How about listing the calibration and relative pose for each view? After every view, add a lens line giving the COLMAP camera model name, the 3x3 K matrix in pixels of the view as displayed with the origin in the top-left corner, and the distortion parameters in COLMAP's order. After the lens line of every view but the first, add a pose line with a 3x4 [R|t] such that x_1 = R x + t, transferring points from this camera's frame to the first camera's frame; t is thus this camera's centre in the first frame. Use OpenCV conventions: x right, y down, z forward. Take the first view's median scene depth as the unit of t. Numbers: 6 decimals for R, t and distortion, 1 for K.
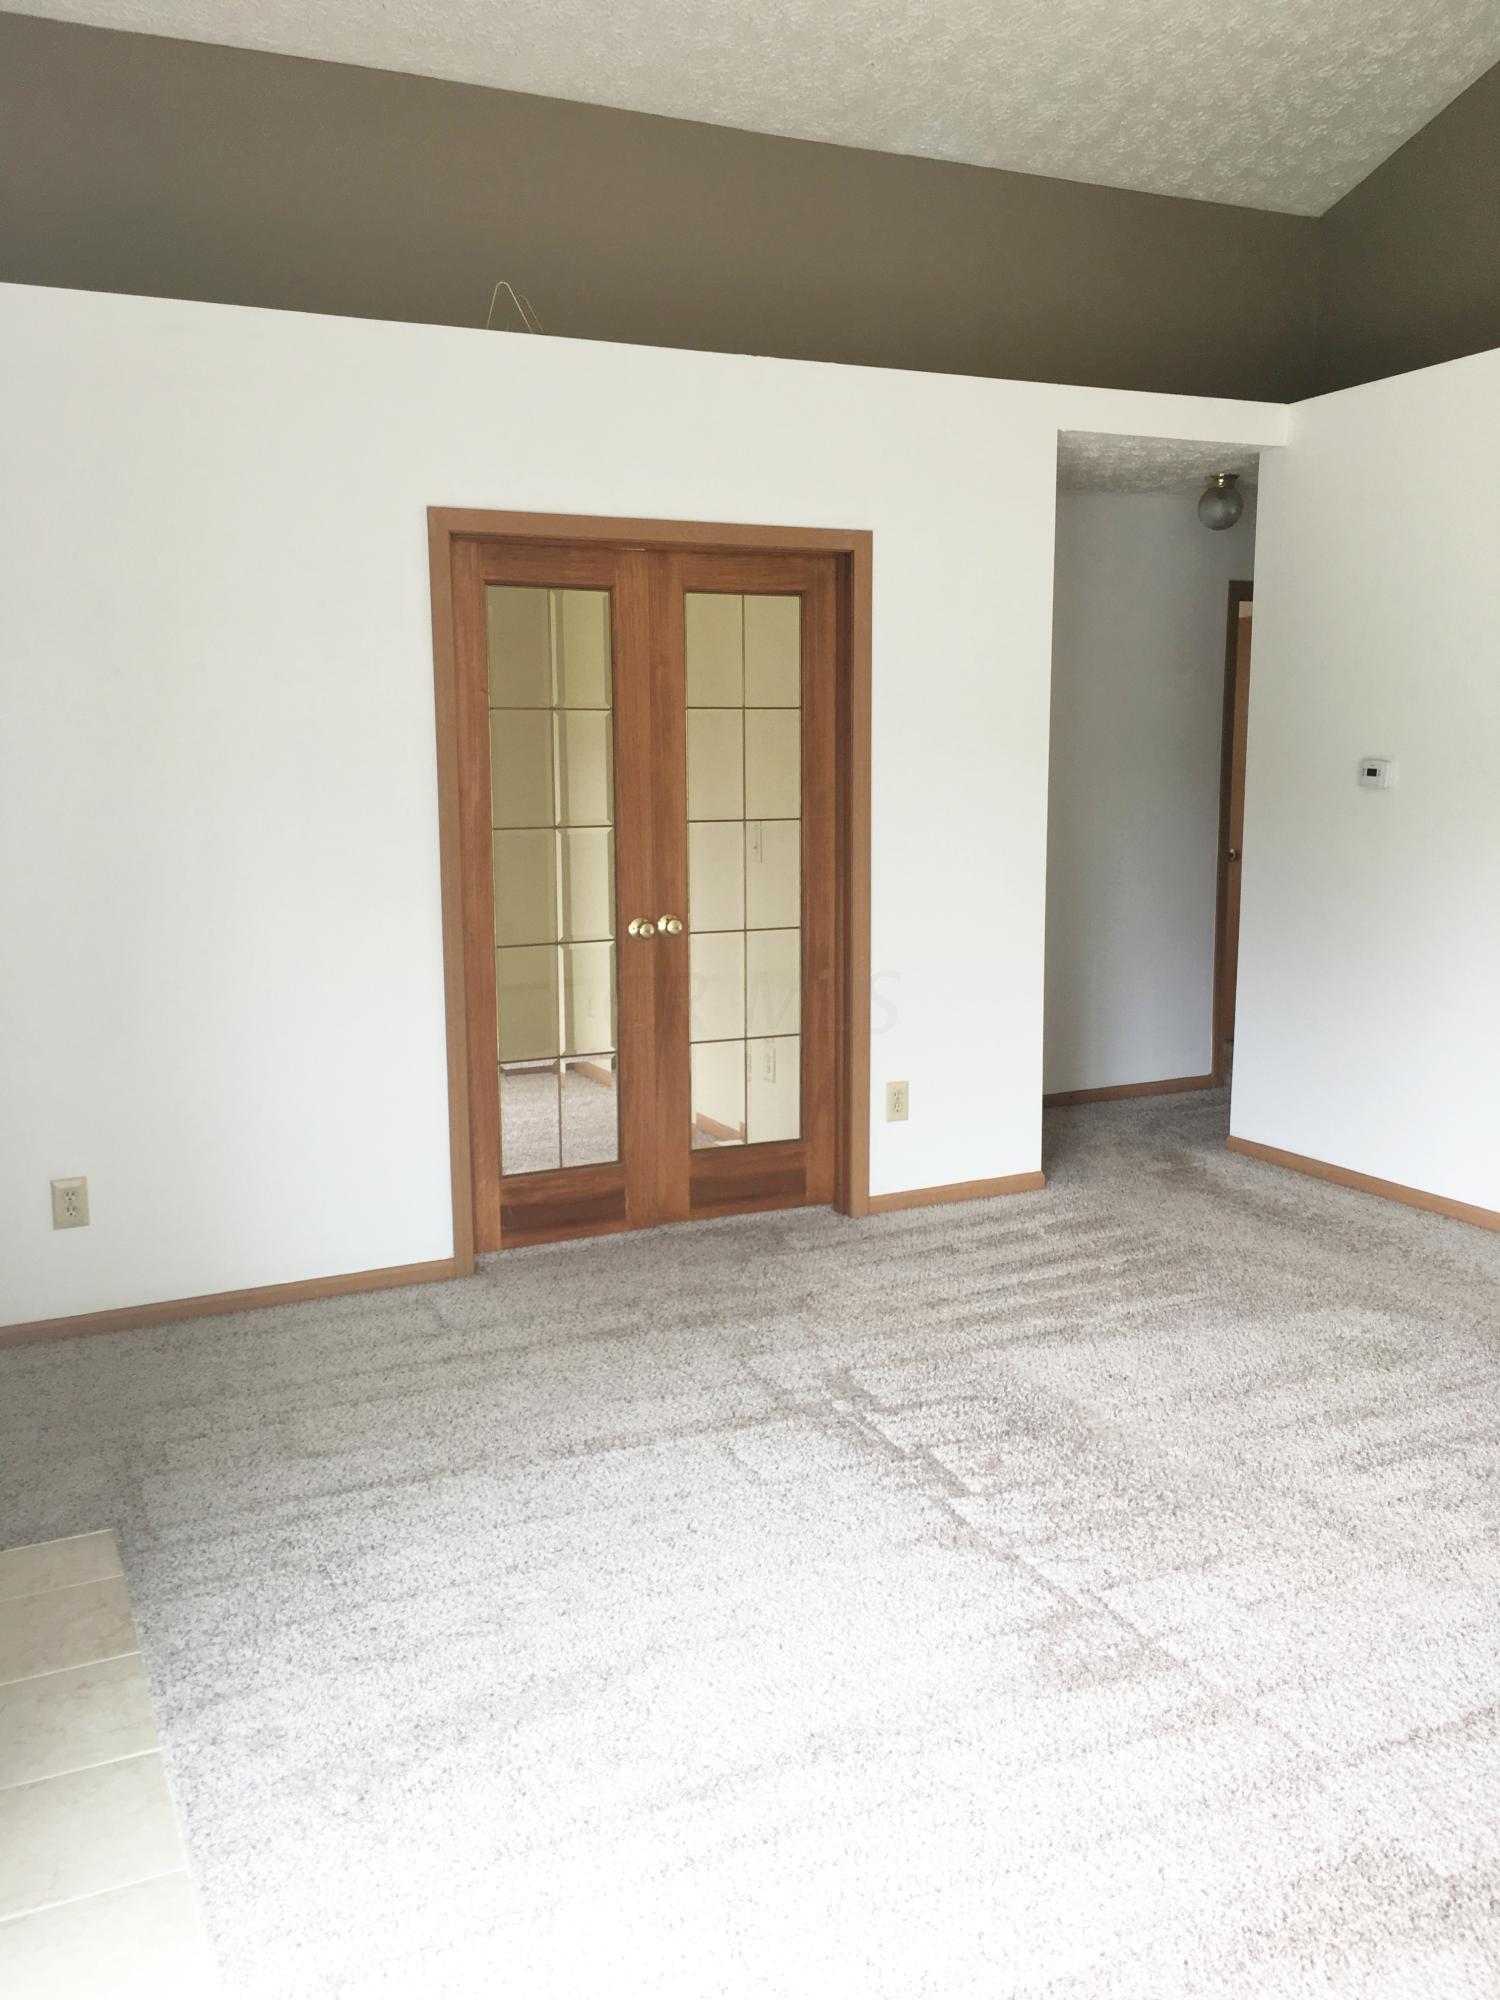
lens RADIAL K [[1689.2, 0, 750.0], [0, 1689.2, 1000.0], [0, 0, 1]] dist [0.005379, 0.001838]
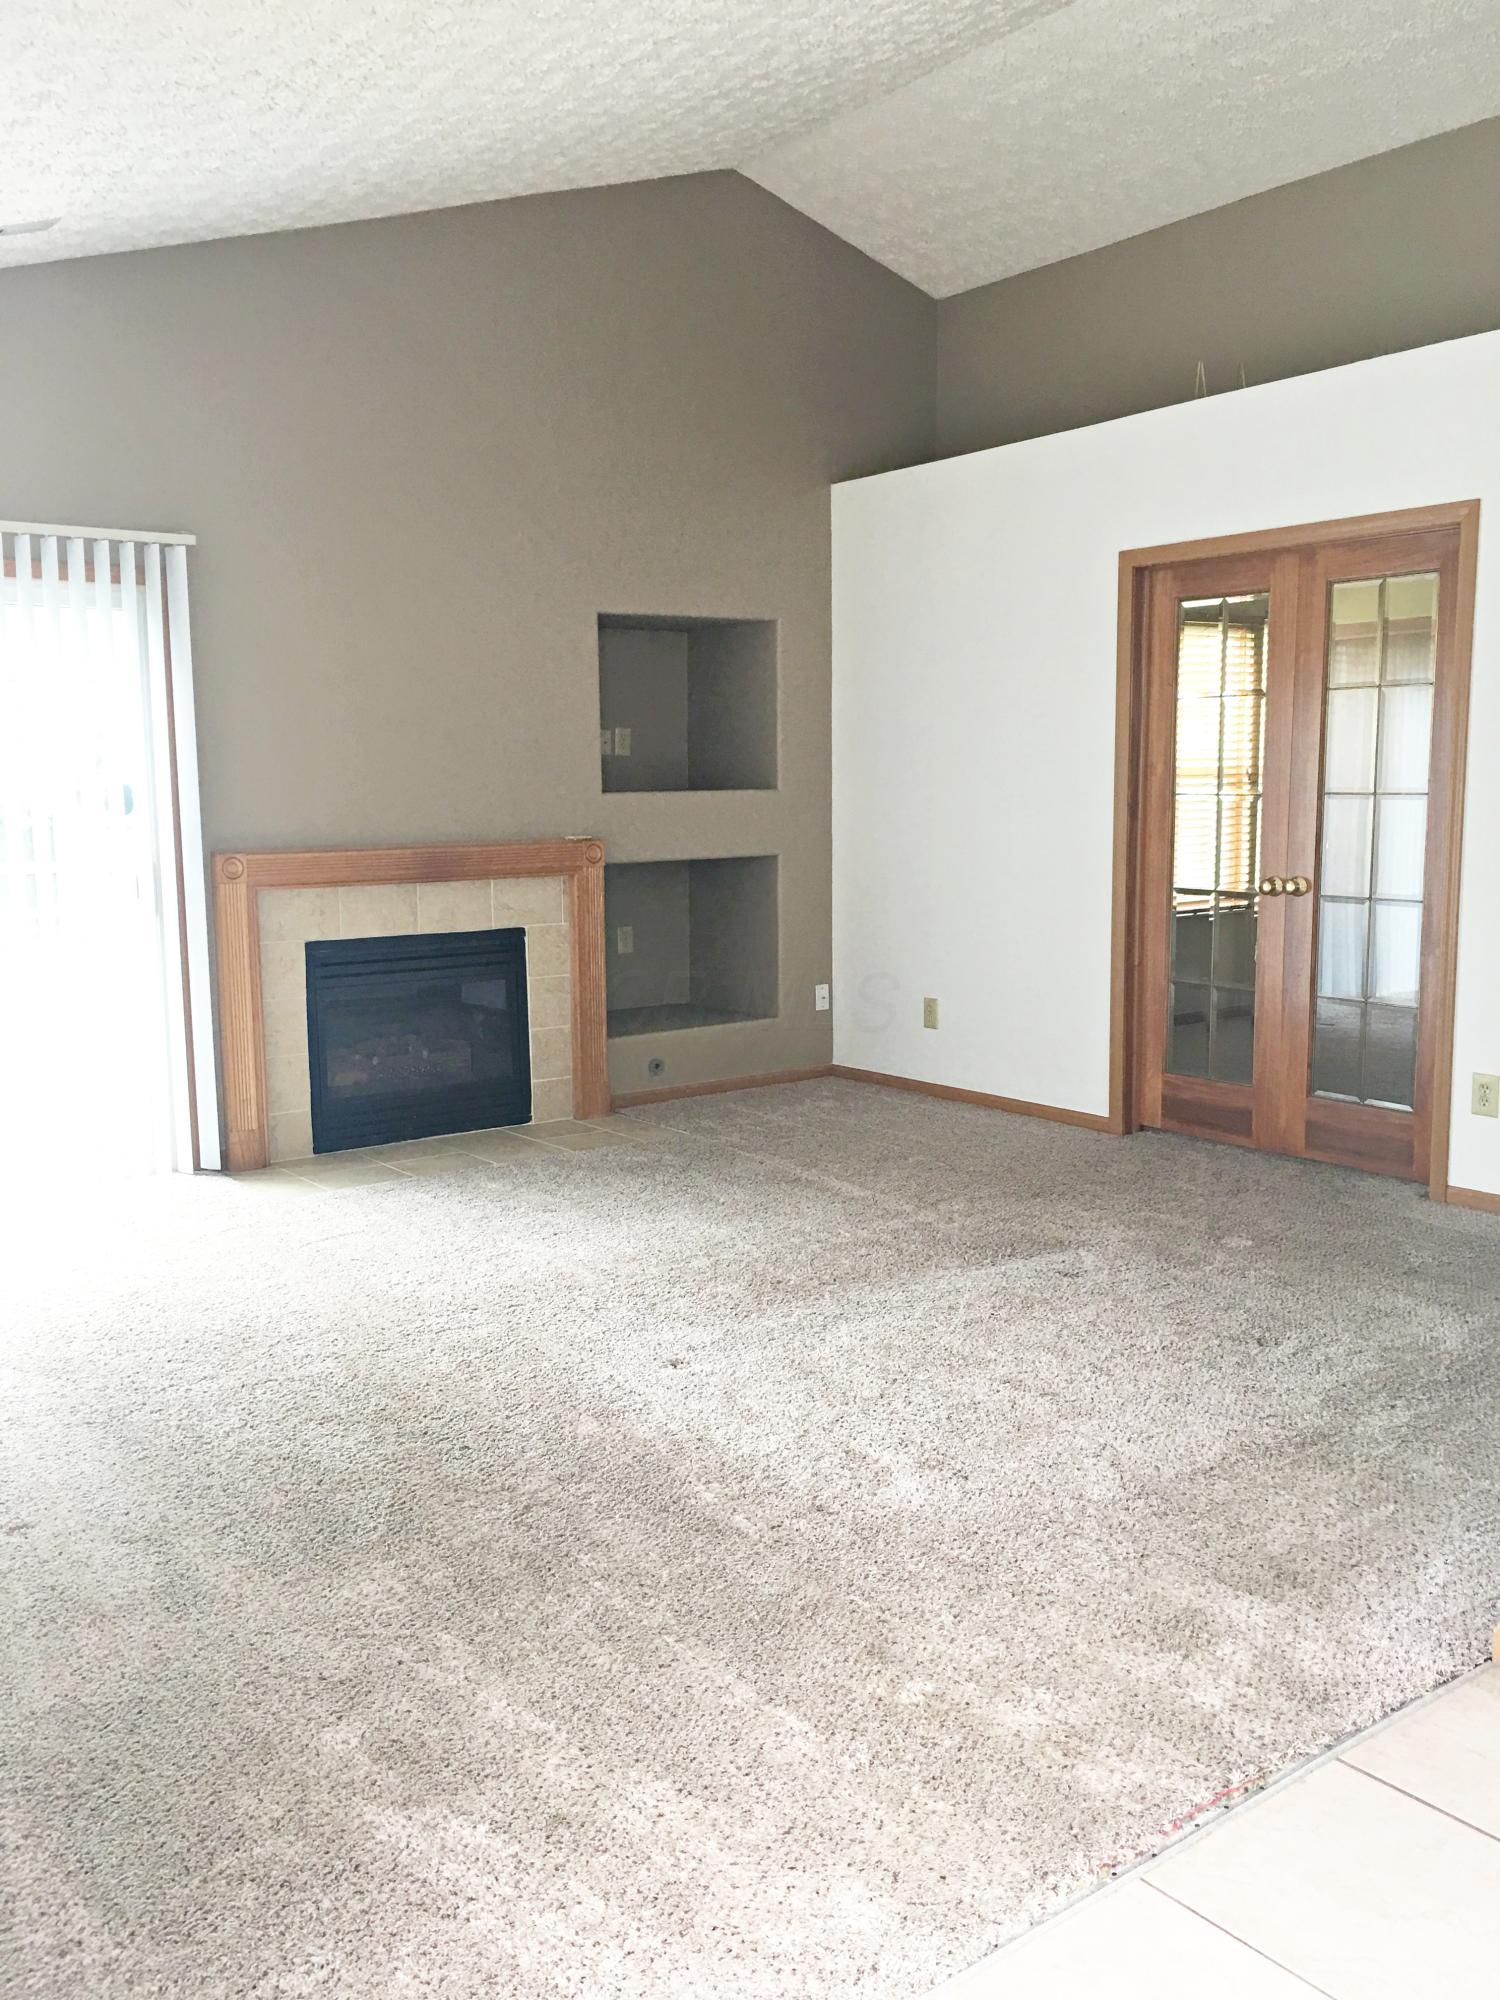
lens RADIAL K [[1689.2, 0, 750.0], [0, 1689.2, 1000.0], [0, 0, 1]] dist [0.005379, 0.001838]
pose [[0.144626, 0.128304, -0.981133, 1.055428], [-0.144819, 0.983625, 0.107283, -0.038171], [0.978831, 0.126571, 0.160839, 0.499587]]
